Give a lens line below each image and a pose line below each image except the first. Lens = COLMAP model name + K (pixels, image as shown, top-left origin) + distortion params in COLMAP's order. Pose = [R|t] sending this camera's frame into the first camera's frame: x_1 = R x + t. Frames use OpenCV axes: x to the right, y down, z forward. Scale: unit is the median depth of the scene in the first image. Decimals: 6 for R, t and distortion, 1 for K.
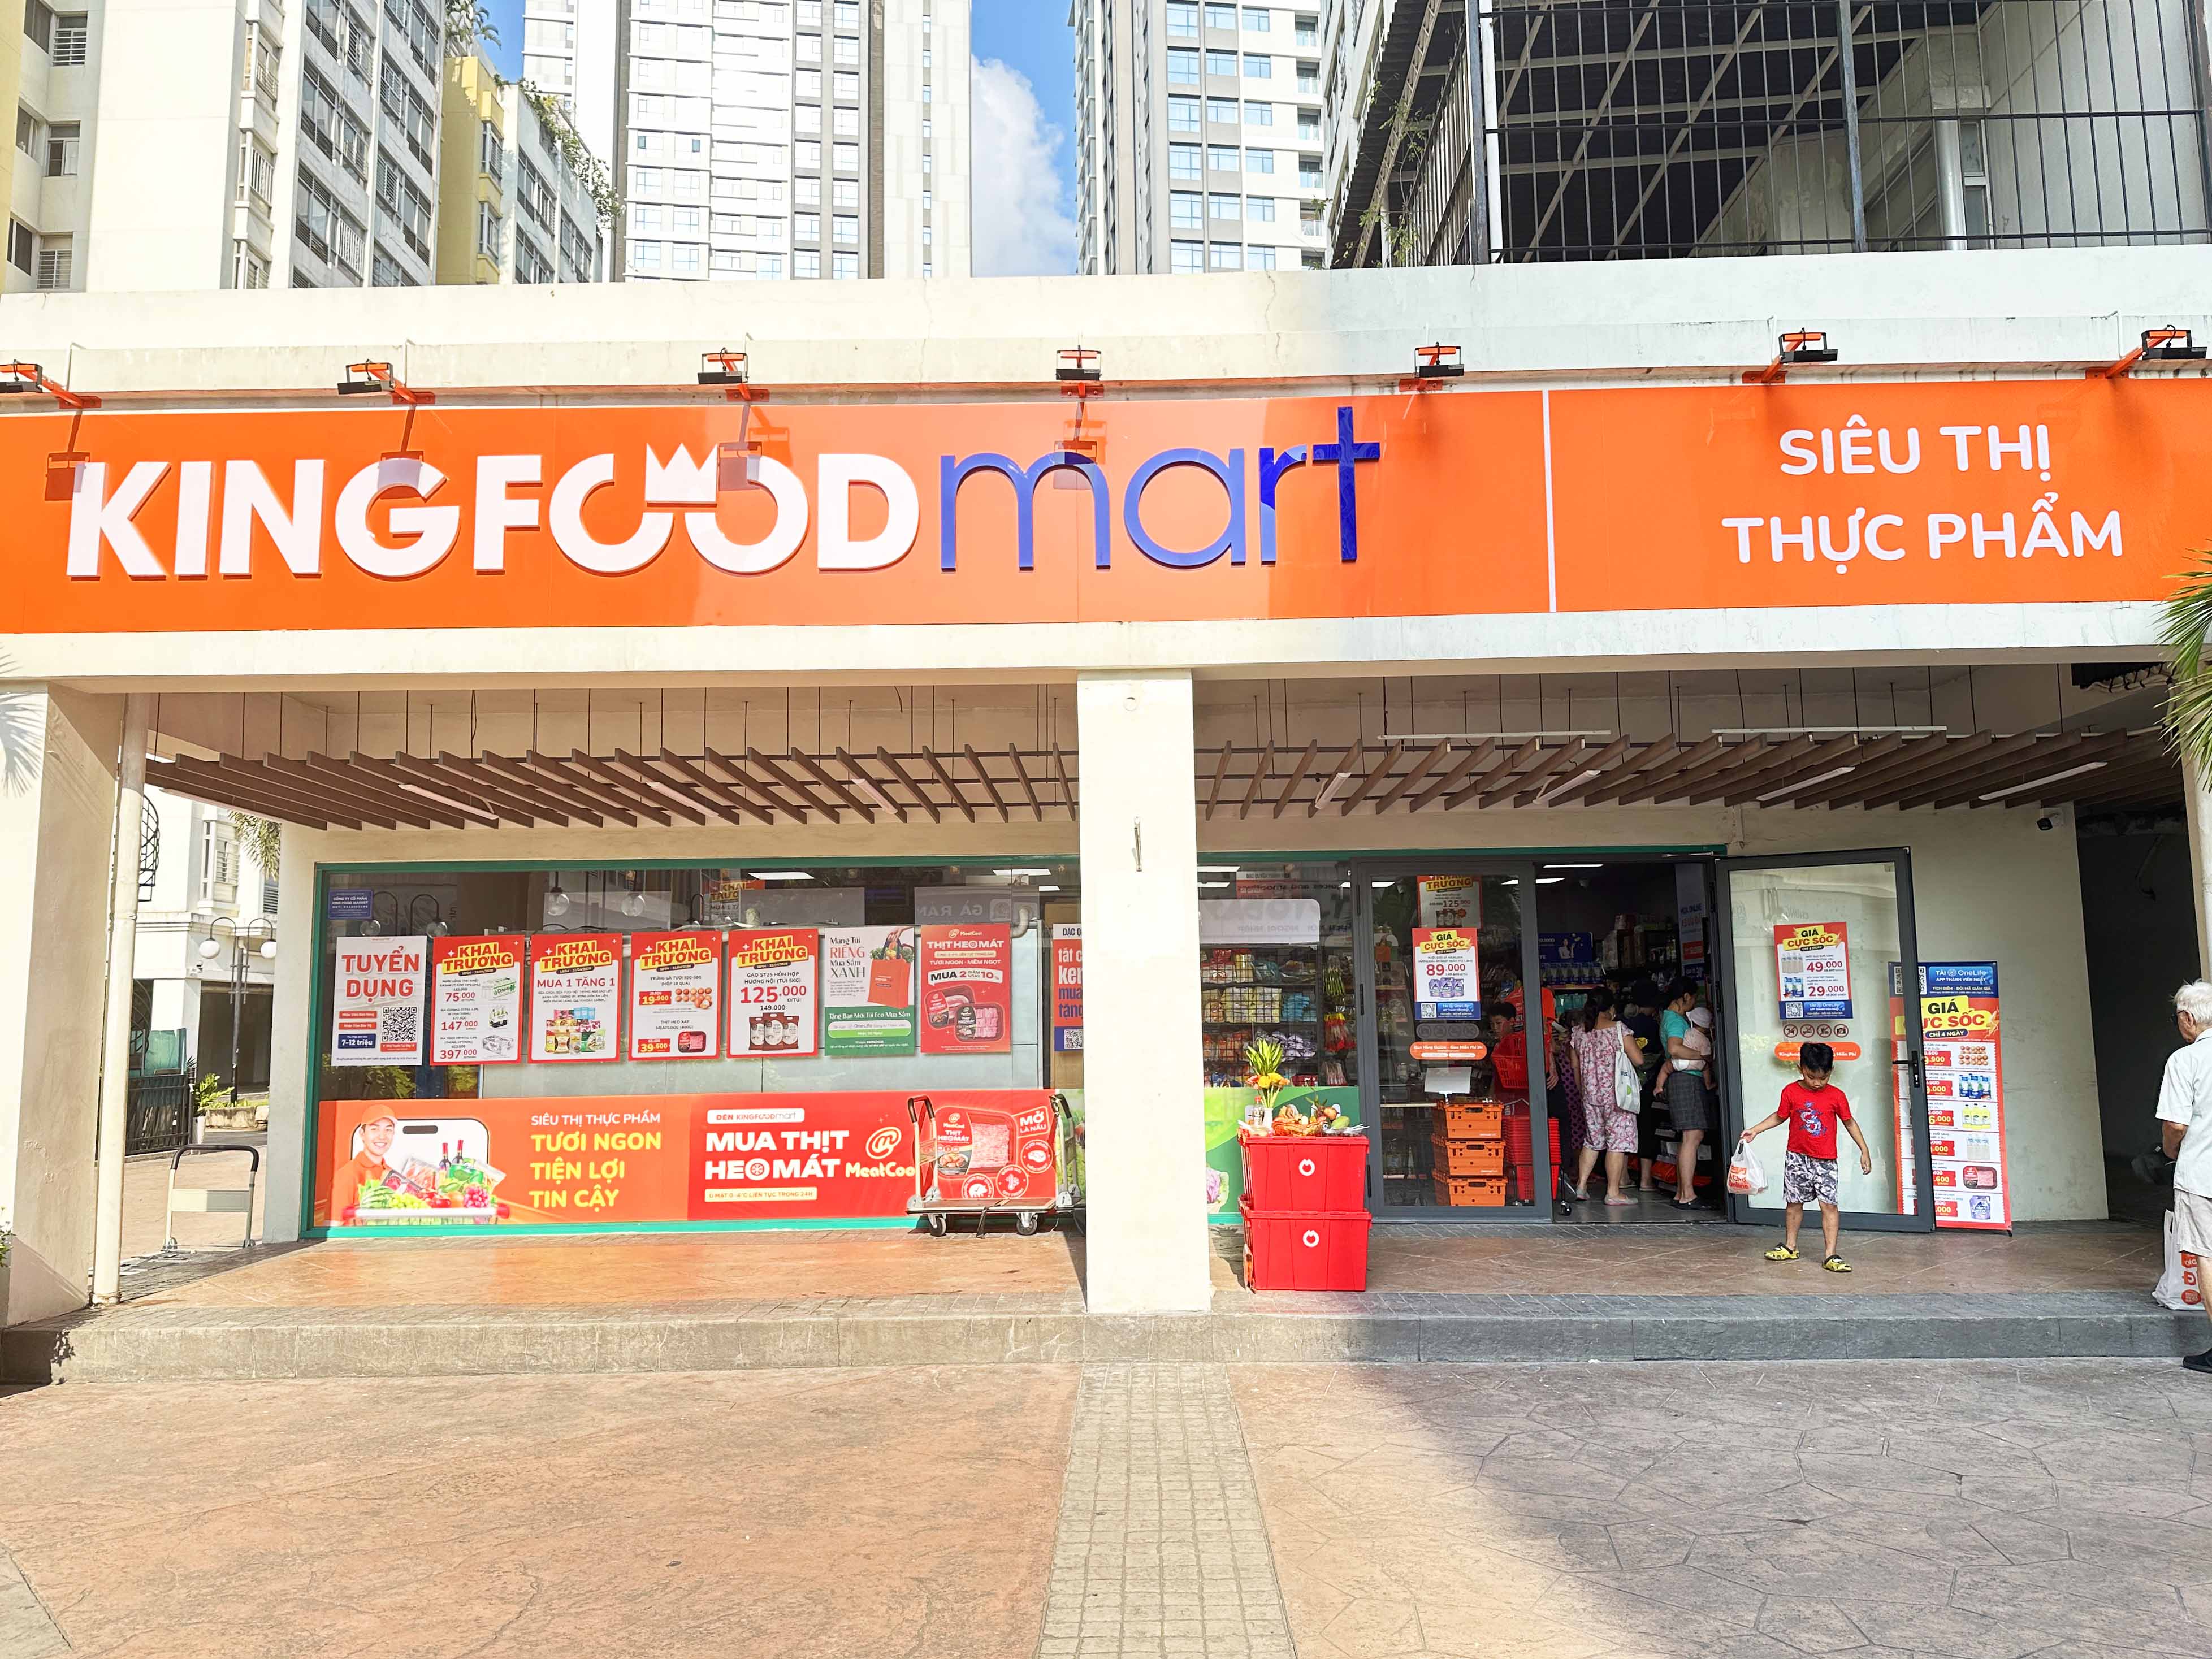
lens RADIAL K [[1586.3, 0, 1105.3], [0, 1586.3, 836.3], [0, 0, 1]] dist [0.134684, -0.213548]
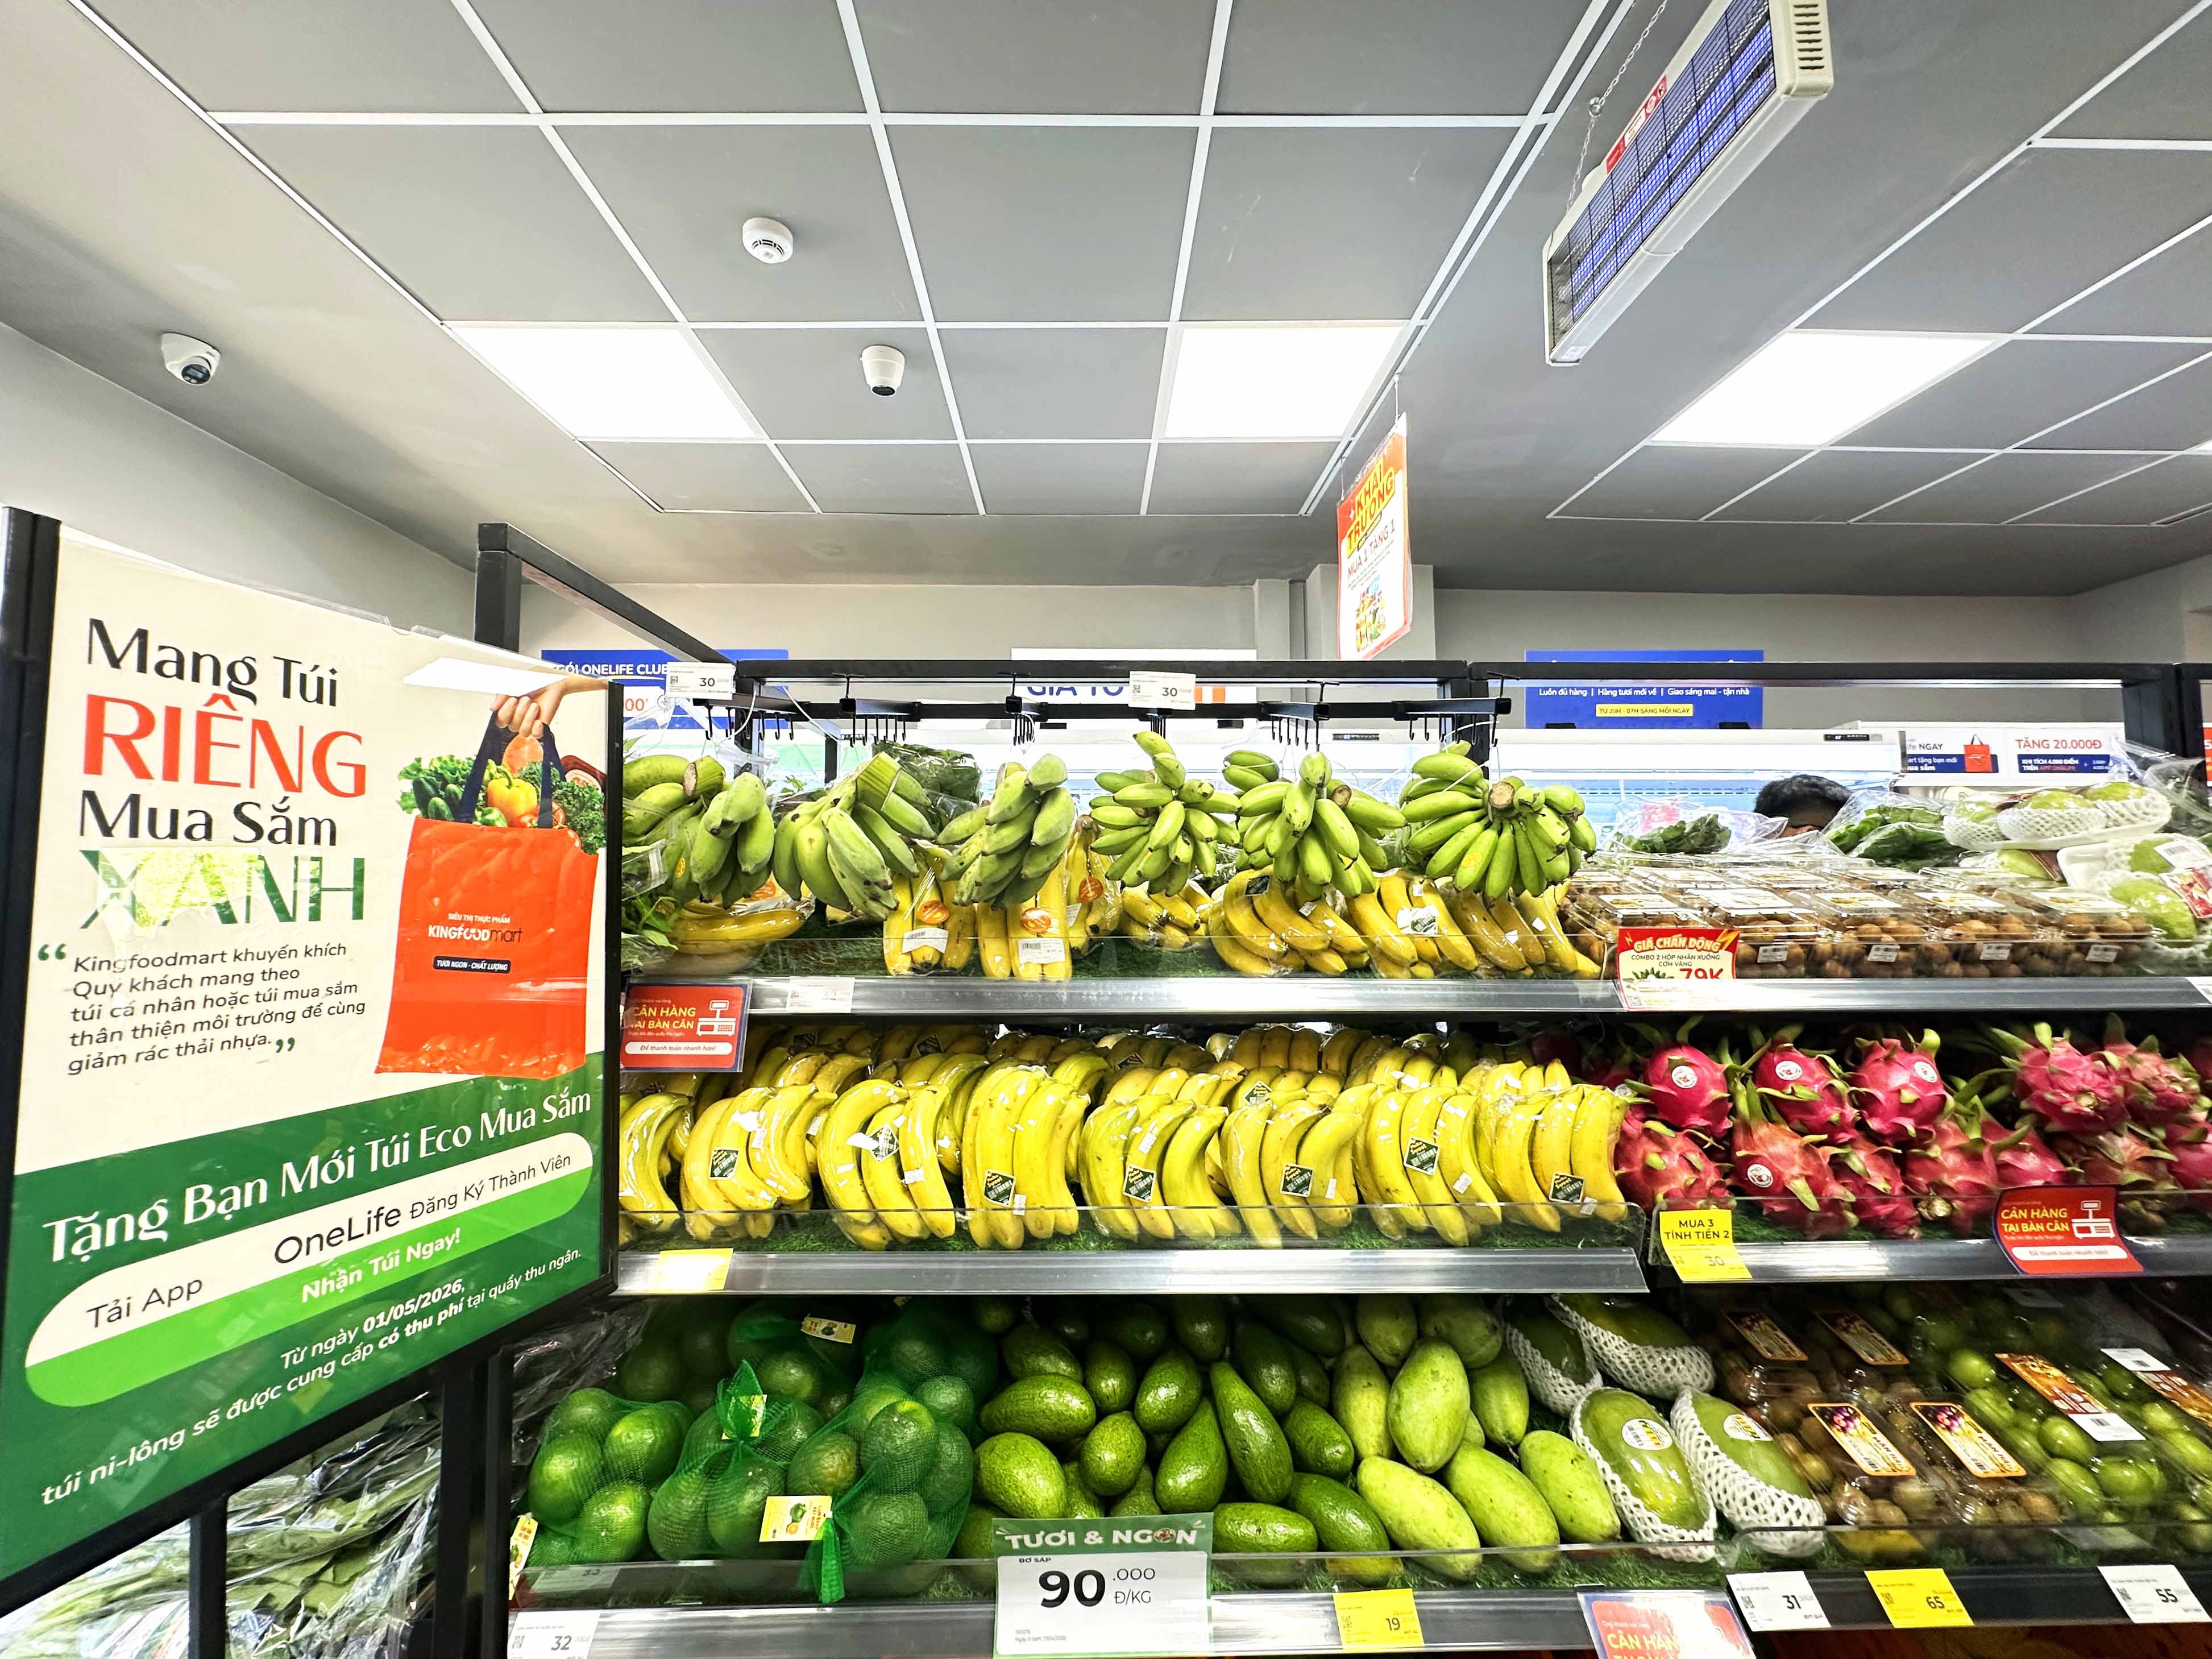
lens RADIAL K [[887.1, 0, 1105.9], [0, 887.1, 825.9], [0, 0, 1]] dist [-0.002495, 0.000747]
pose [[-0.028827, 0.076677, 0.996639, -0.259051], [-0.119771, 0.989605, -0.079600, 0.081577], [-0.992383, -0.121663, -0.019344, 0.983149]]
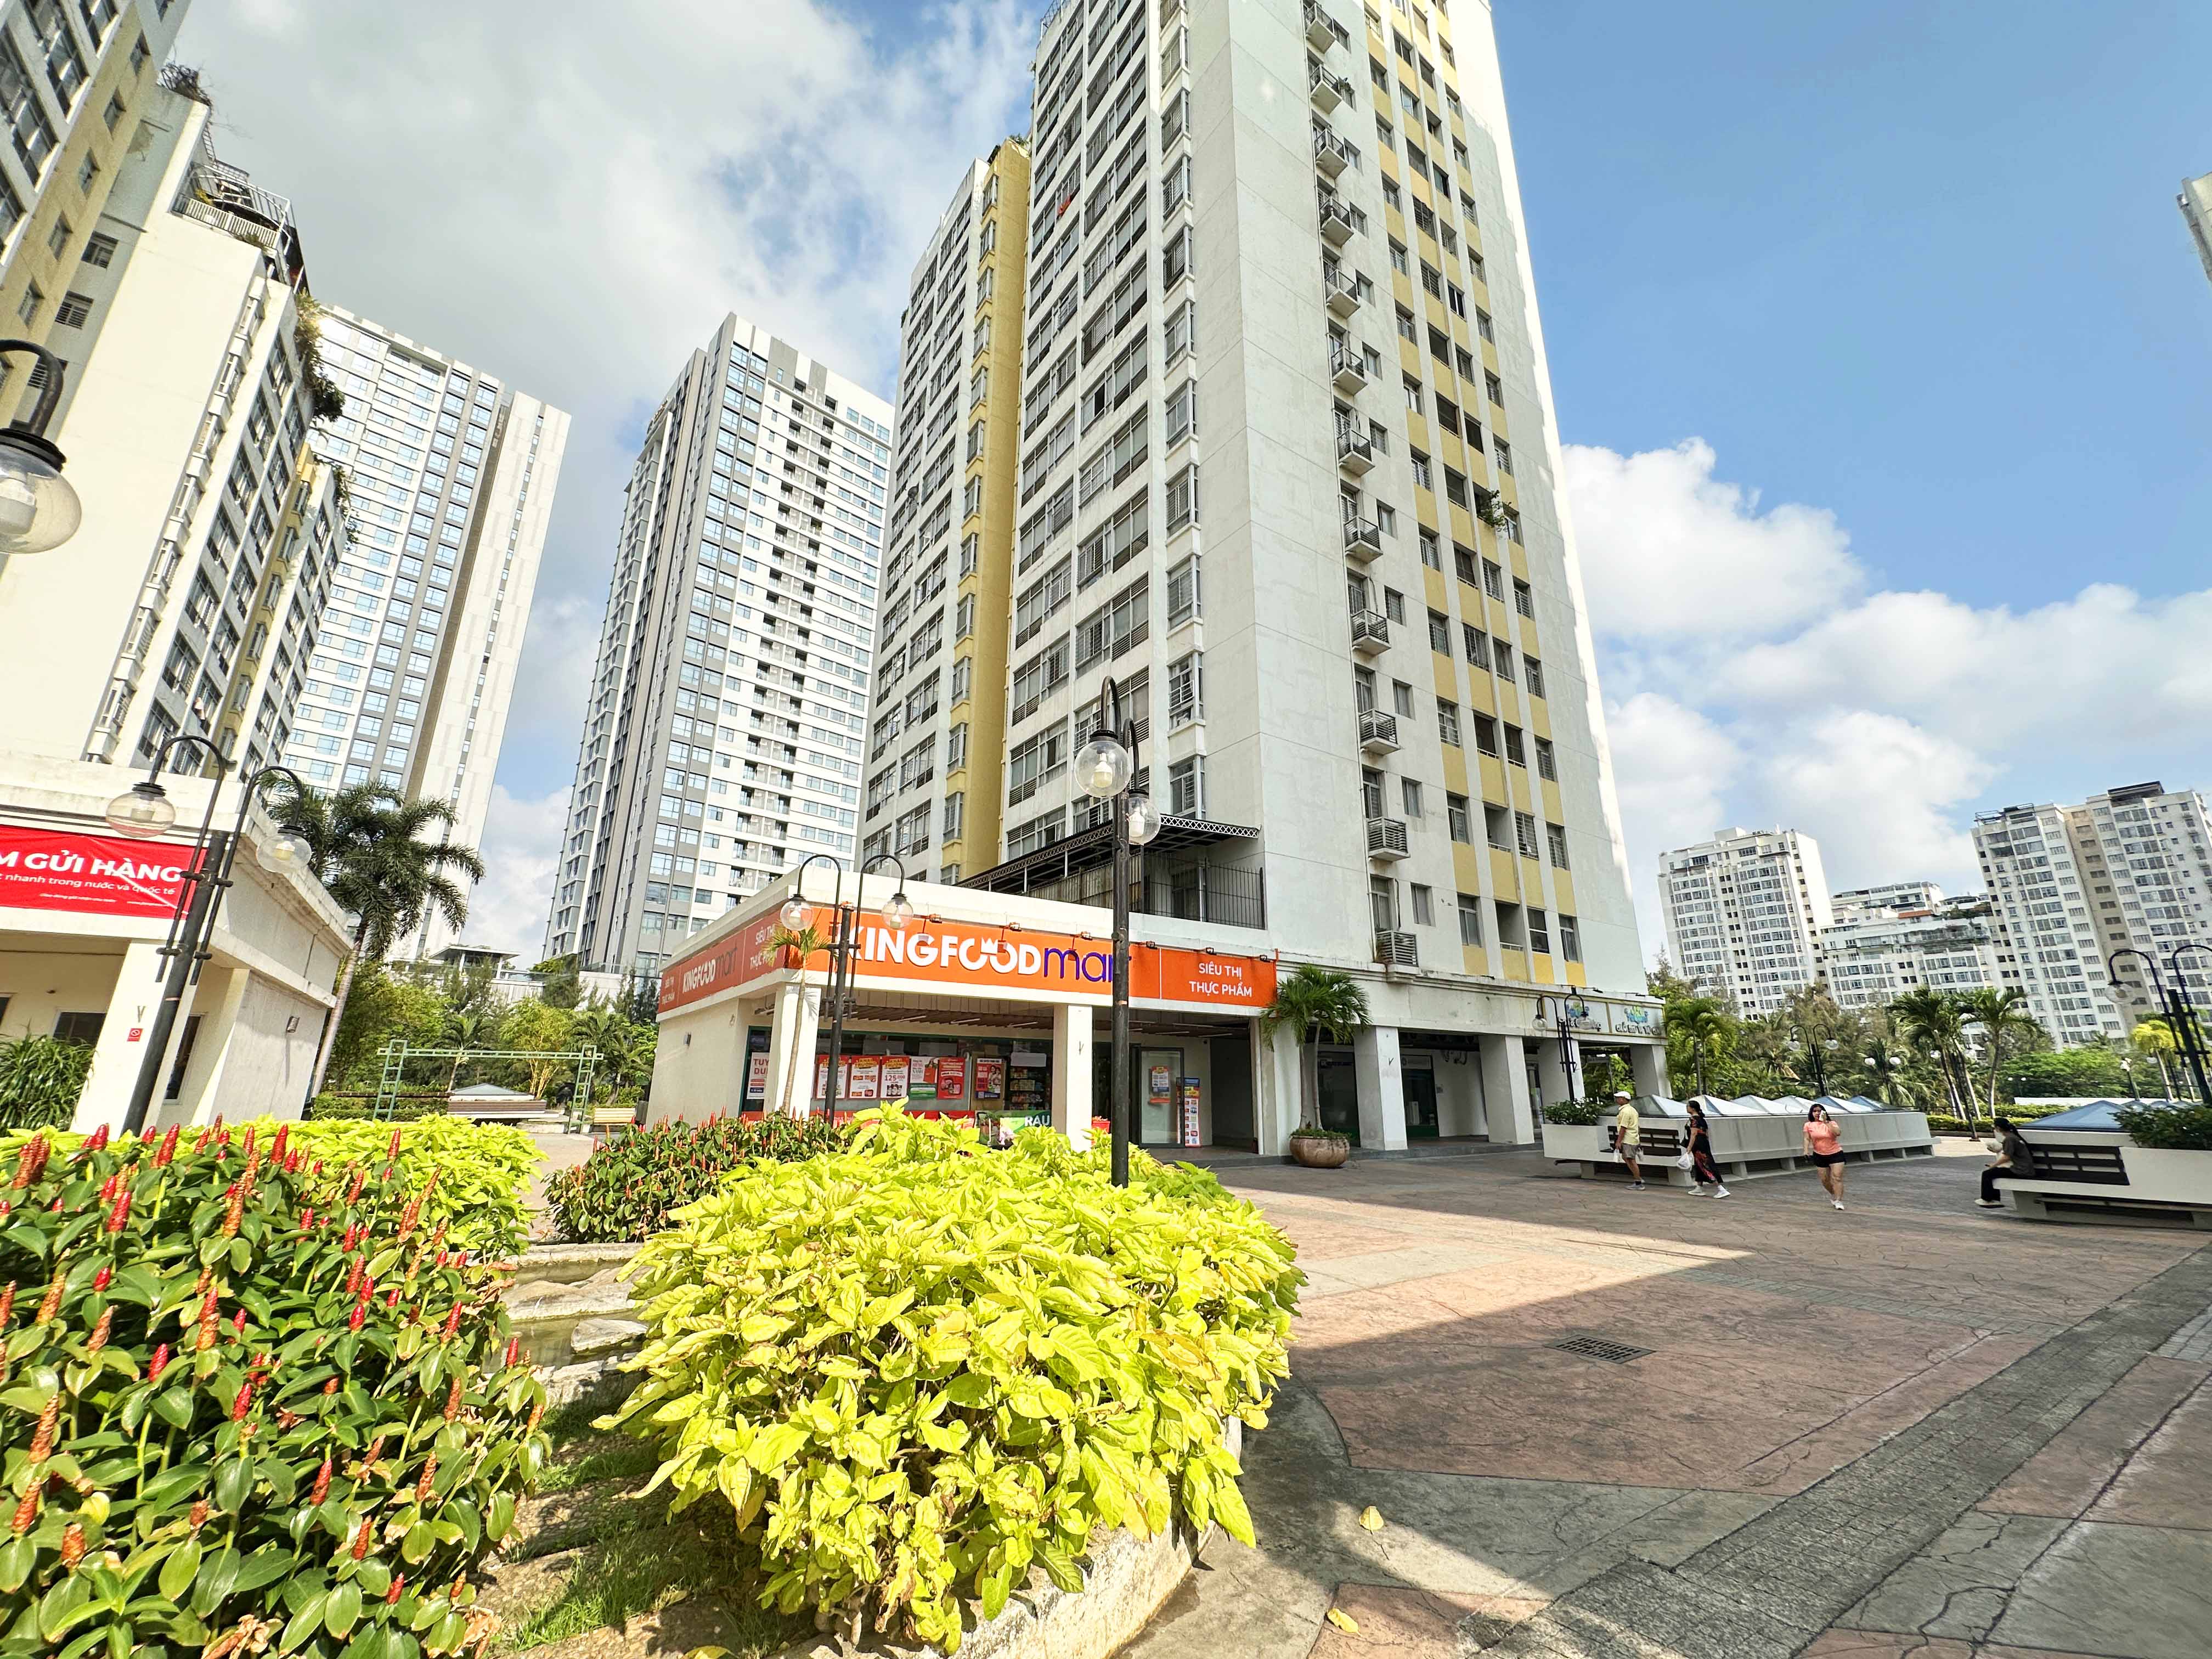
lens RADIAL K [[887.0, 0, 1105.9], [0, 887.0, 825.9], [0, 0, 1]] dist [-0.002495, 0.000747]
pose [[0.813951, 0.184453, 0.550873, -0.971291], [-0.090349, 0.976909, -0.193611, -0.088045], [-0.573865, 0.107819, 0.811822, -0.729031]]
